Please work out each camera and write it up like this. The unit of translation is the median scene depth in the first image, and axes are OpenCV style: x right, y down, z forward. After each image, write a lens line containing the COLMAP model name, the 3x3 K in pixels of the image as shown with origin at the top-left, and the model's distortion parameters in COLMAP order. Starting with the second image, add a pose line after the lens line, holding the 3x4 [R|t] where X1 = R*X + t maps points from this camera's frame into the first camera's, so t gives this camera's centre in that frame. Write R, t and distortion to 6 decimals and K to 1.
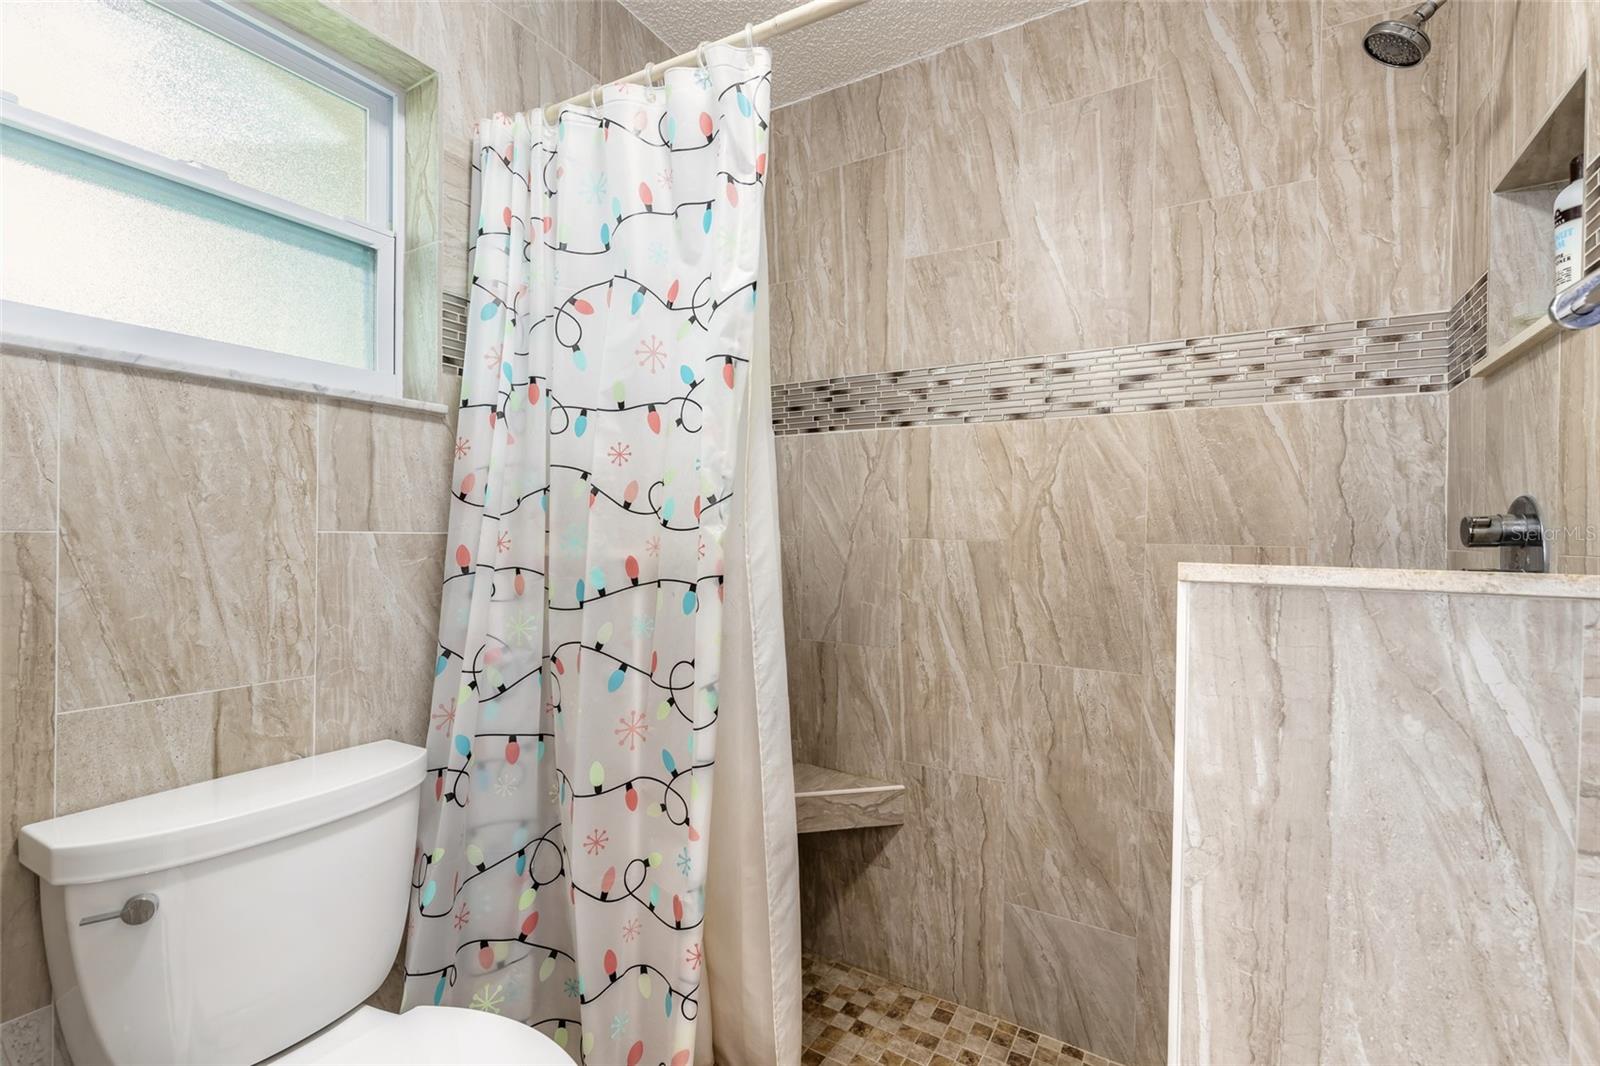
lens RADIAL K [[722.4, 0, 799.8], [0, 722.4, 534.3], [0, 0, 1]] dist [0.009331, -0.002248]
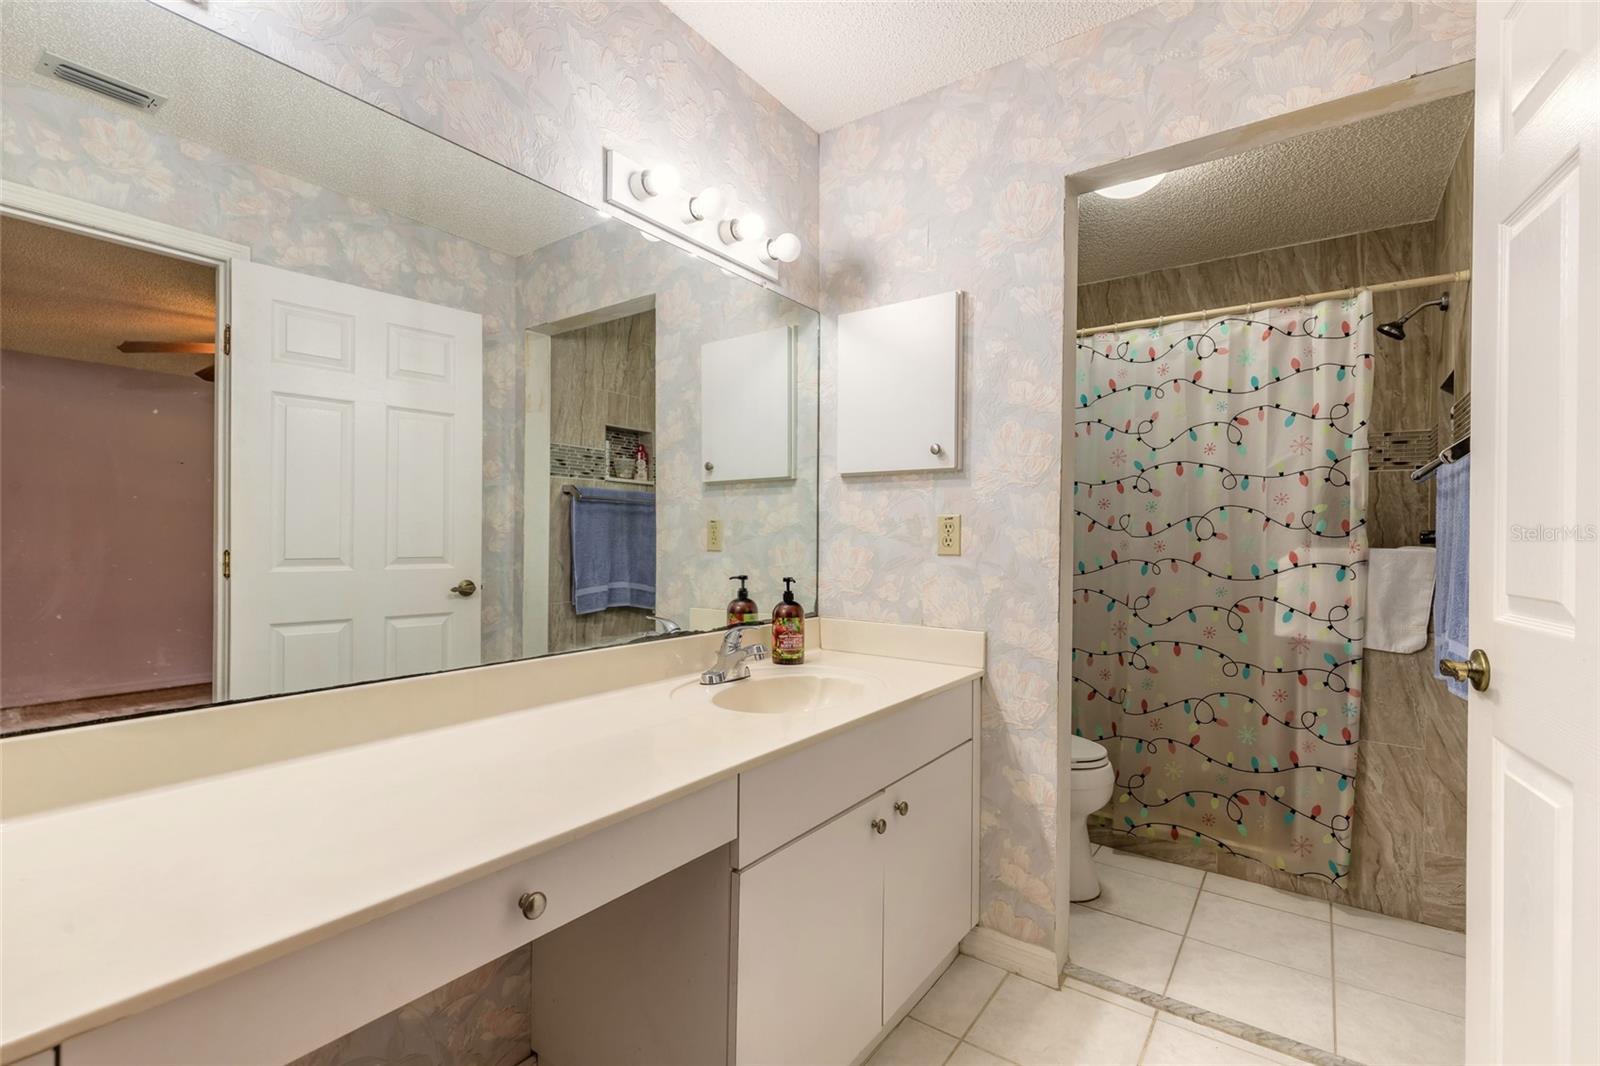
lens RADIAL K [[722.4, 0, 801.7], [0, 722.4, 534.1], [0, 0, 1]] dist [0.009331, -0.002248]
pose [[0.996638, -0.006424, -0.081679, -0.692800], [0.006254, 0.999978, -0.002331, -0.017311], [0.081692, 0.001813, 0.996656, -1.158365]]
